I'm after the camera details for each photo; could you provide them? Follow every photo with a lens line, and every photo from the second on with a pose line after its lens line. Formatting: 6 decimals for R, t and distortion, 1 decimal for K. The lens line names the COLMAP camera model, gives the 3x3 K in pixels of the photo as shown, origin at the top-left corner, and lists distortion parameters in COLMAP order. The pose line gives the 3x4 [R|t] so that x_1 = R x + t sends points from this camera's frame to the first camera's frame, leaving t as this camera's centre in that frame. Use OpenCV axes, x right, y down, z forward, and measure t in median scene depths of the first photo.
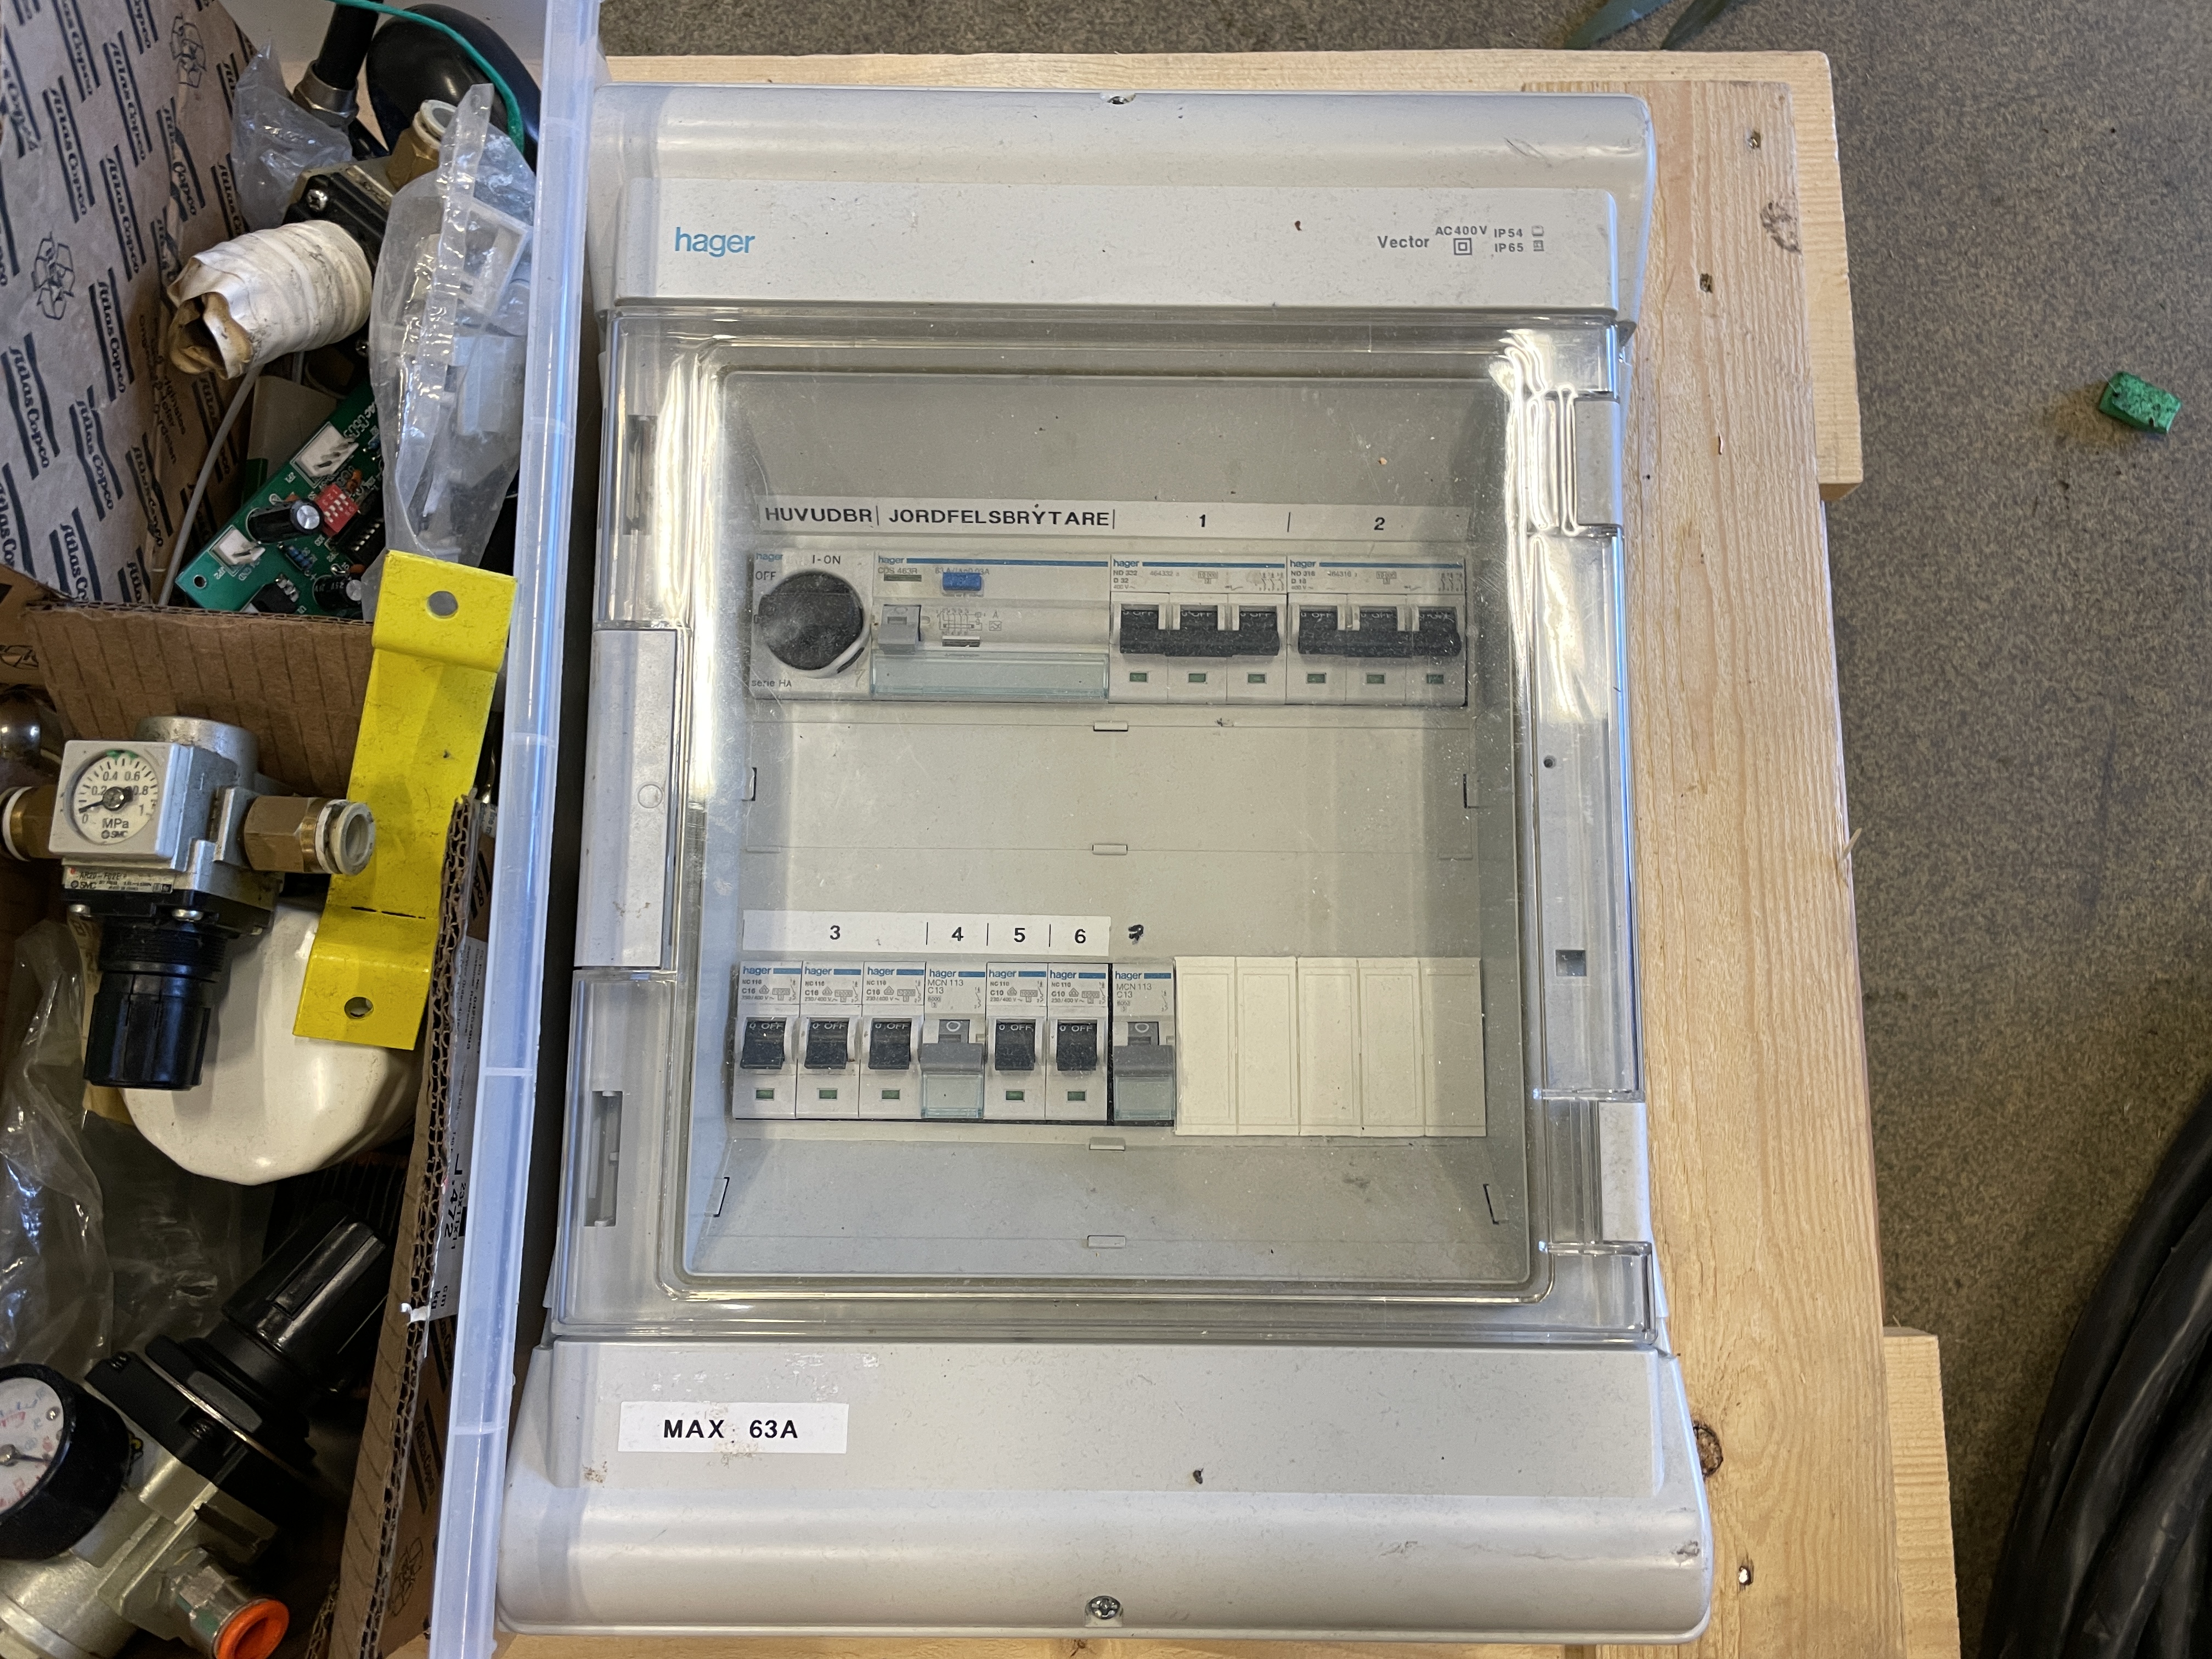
lens RADIAL K [[1645.2, 0, 1107.7], [0, 1645.2, 826.4], [0, 0, 1]] dist [0.102752, -0.137139]
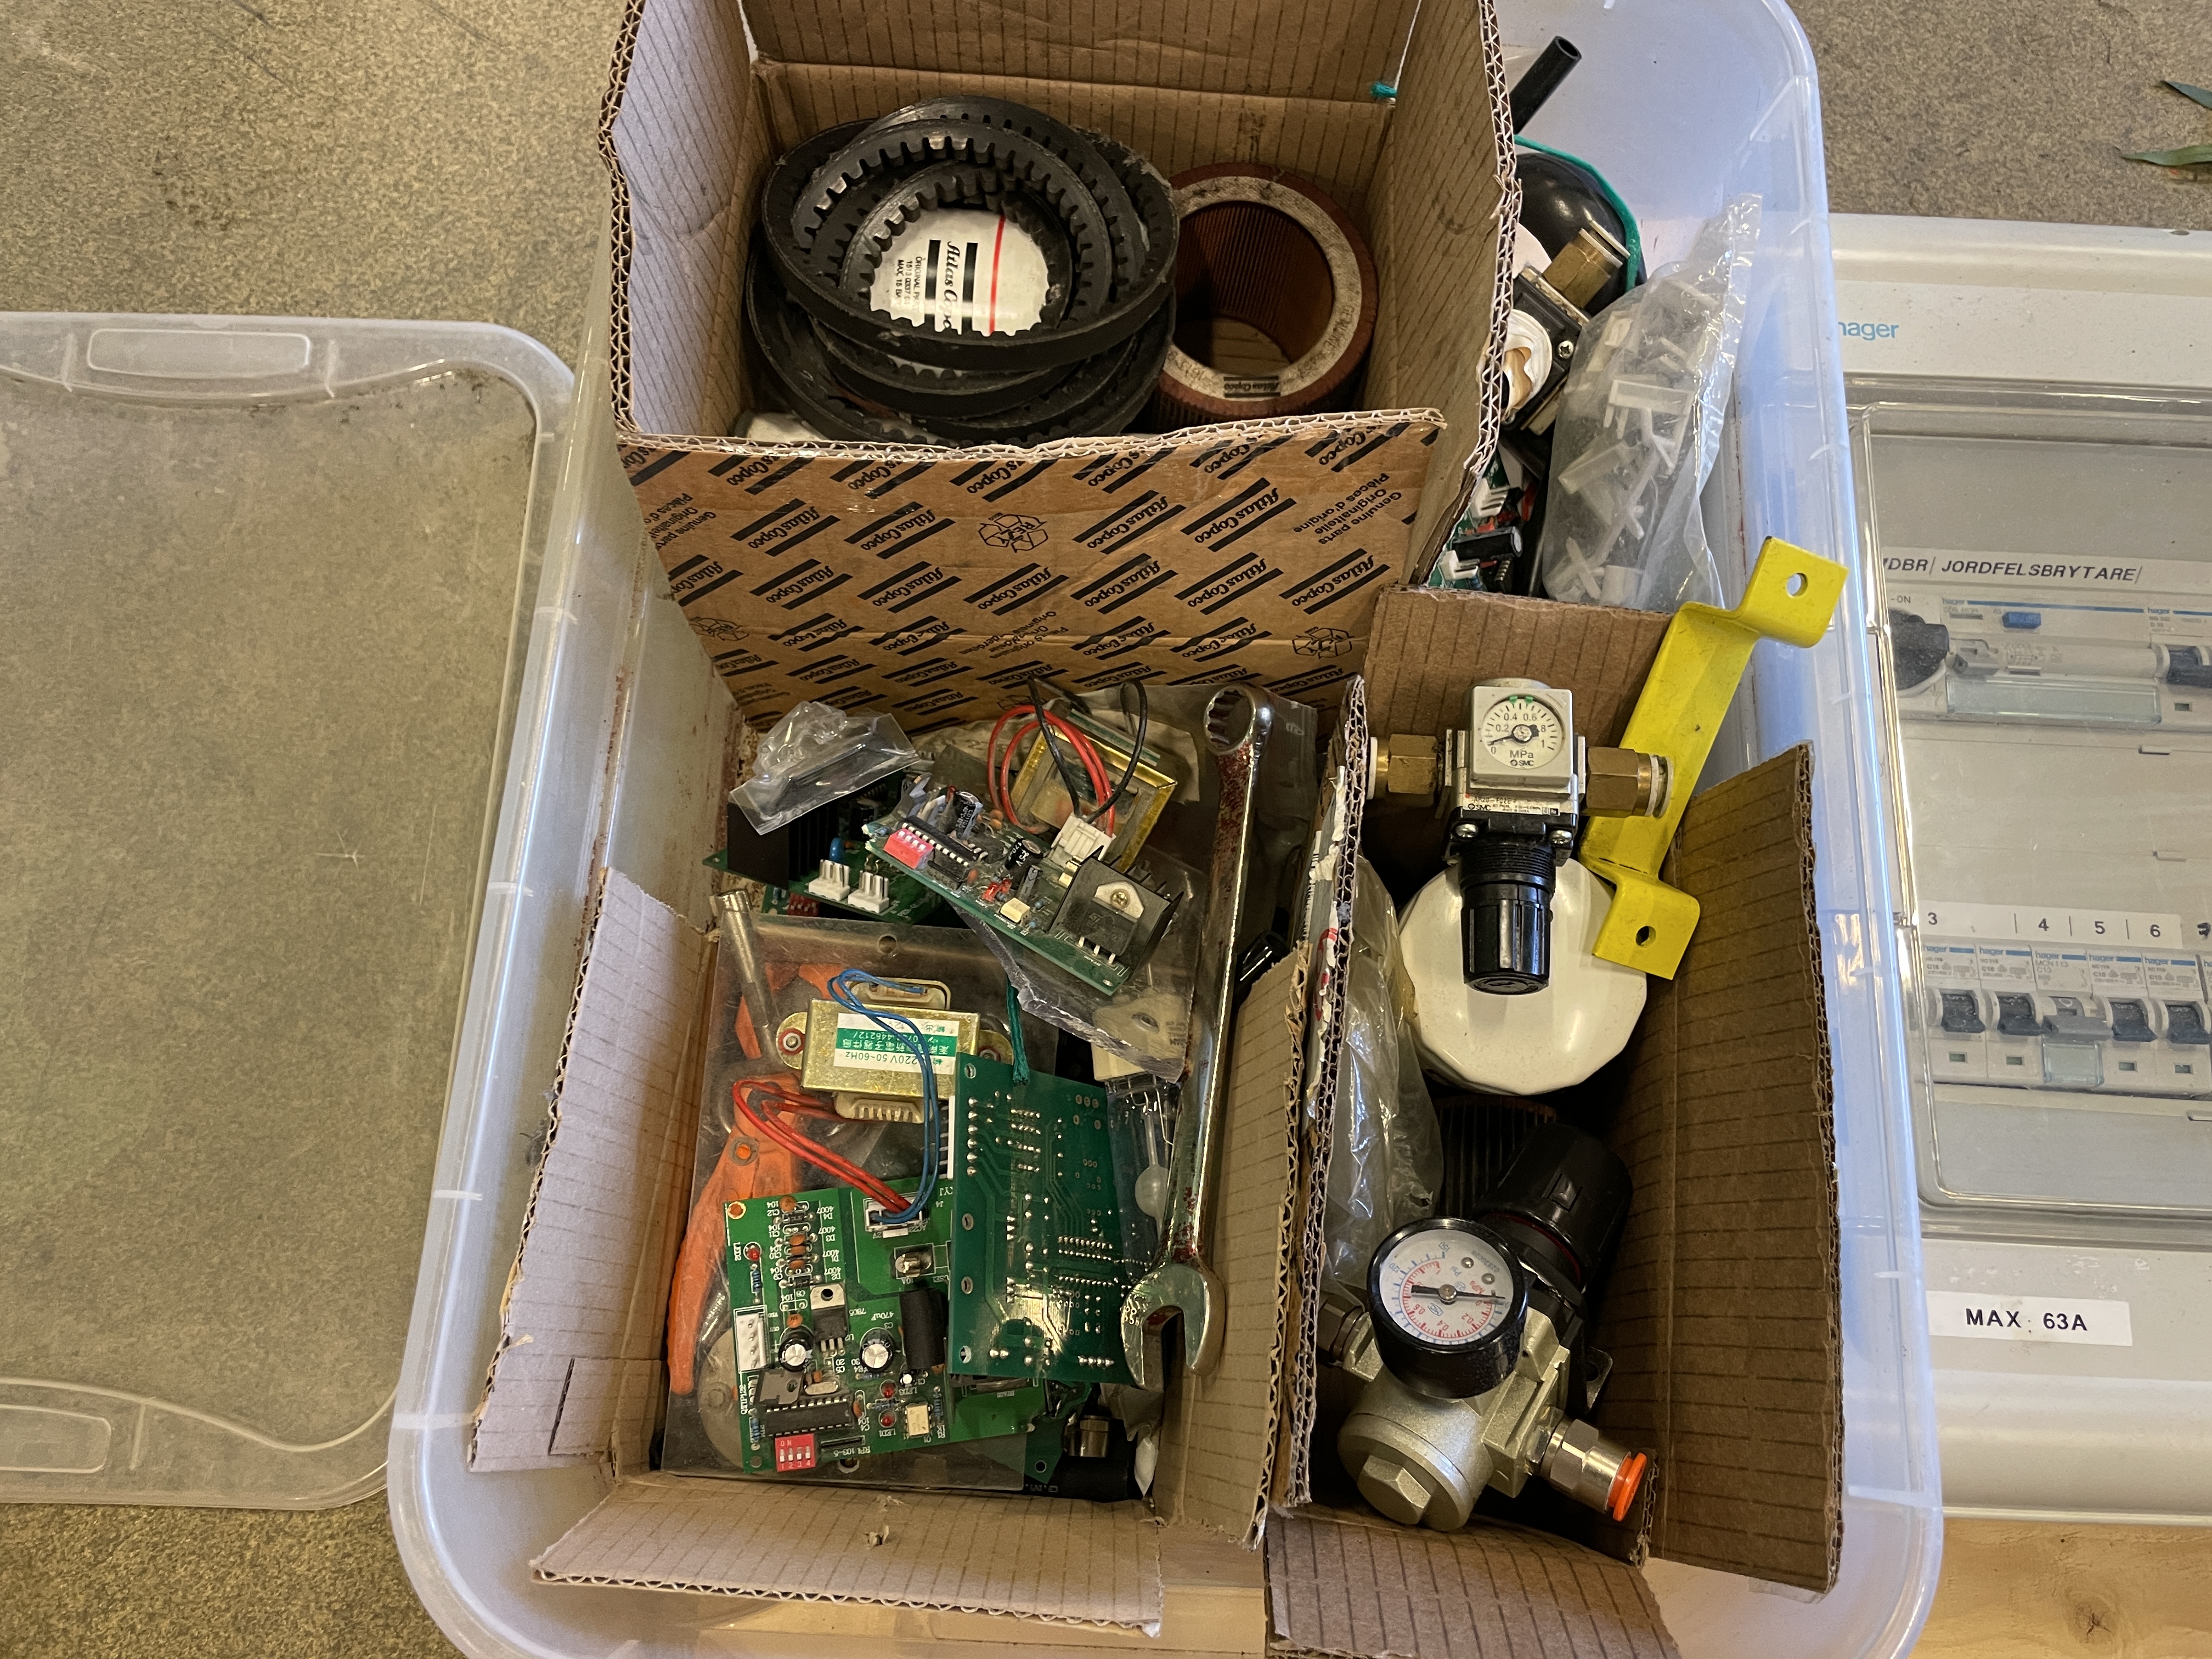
lens RADIAL K [[1645.2, 0, 1107.7], [0, 1645.2, 826.4], [0, 0, 1]] dist [0.102752, -0.137139]
pose [[0.999268, 0.036884, -0.010158, -0.725829], [-0.038004, 0.987507, -0.152926, 0.200337], [0.004390, 0.153200, 0.988185, -0.133528]]
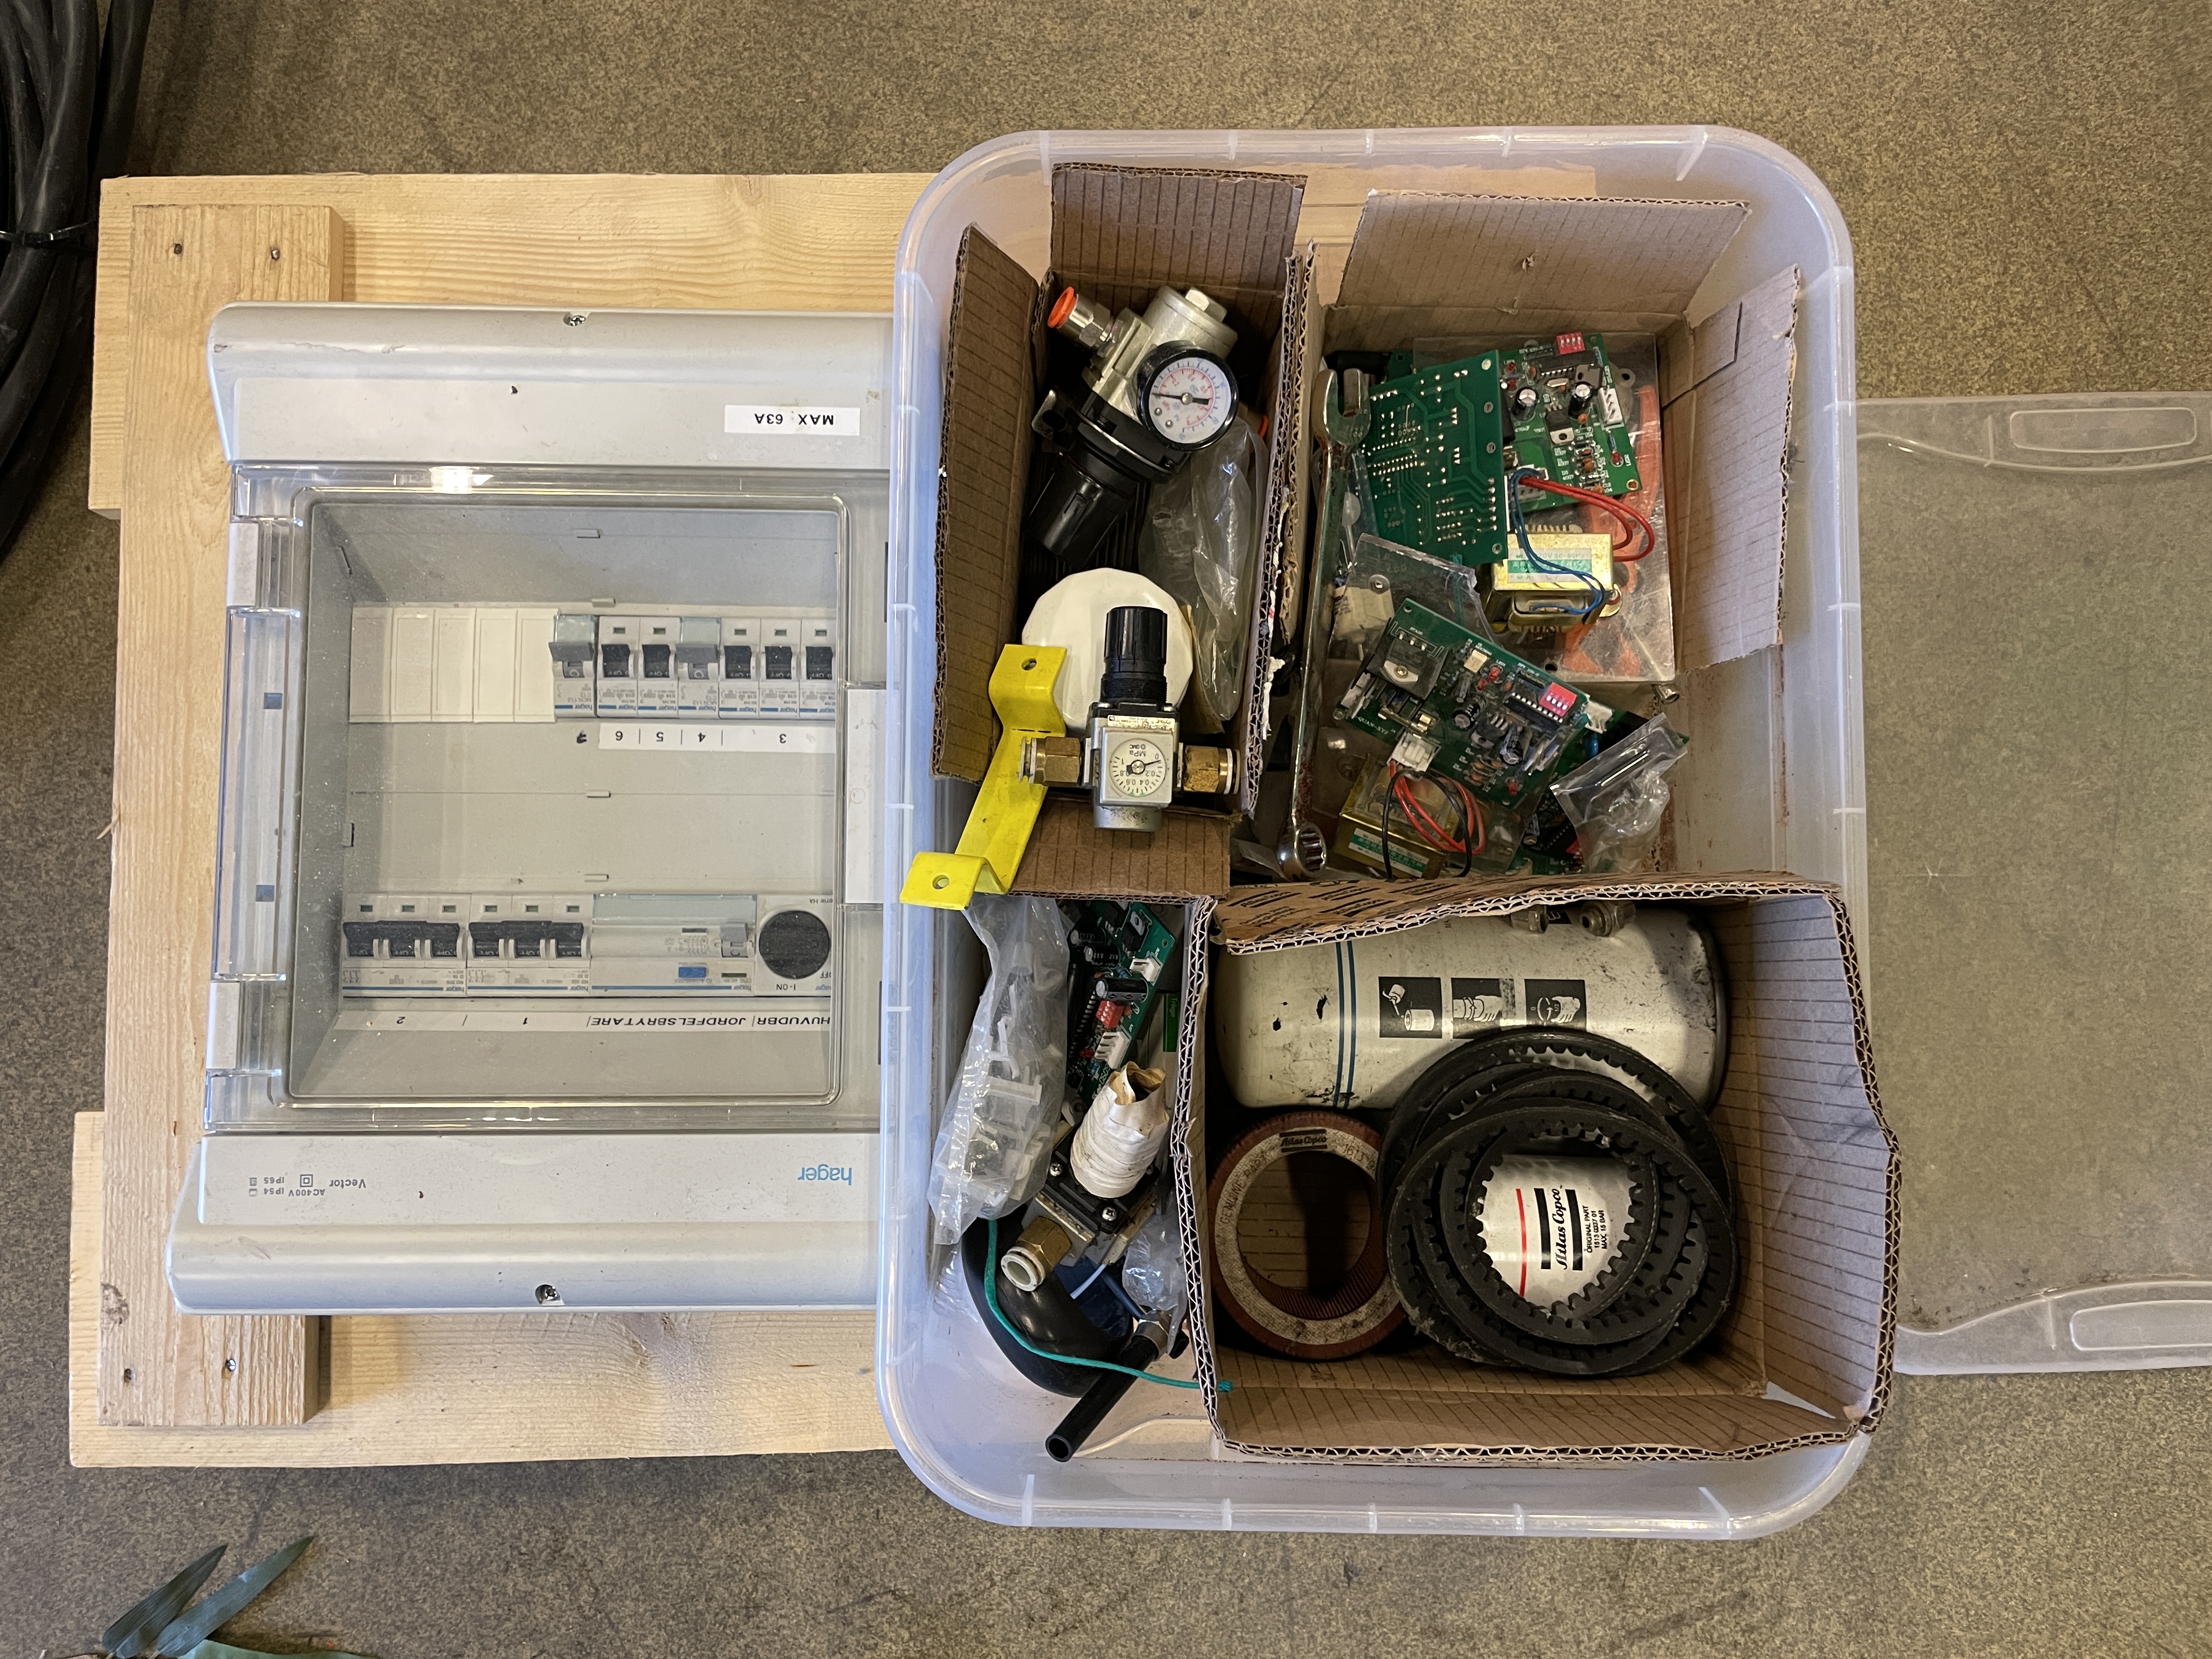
lens RADIAL K [[1645.2, 0, 1107.7], [0, 1645.2, 826.4], [0, 0, 1]] dist [0.102752, -0.137139]
pose [[-0.999644, 0.005997, -0.026001, -0.431375], [-0.011592, -0.975273, 0.220701, -0.360614], [-0.024035, 0.220924, 0.974995, -0.482185]]
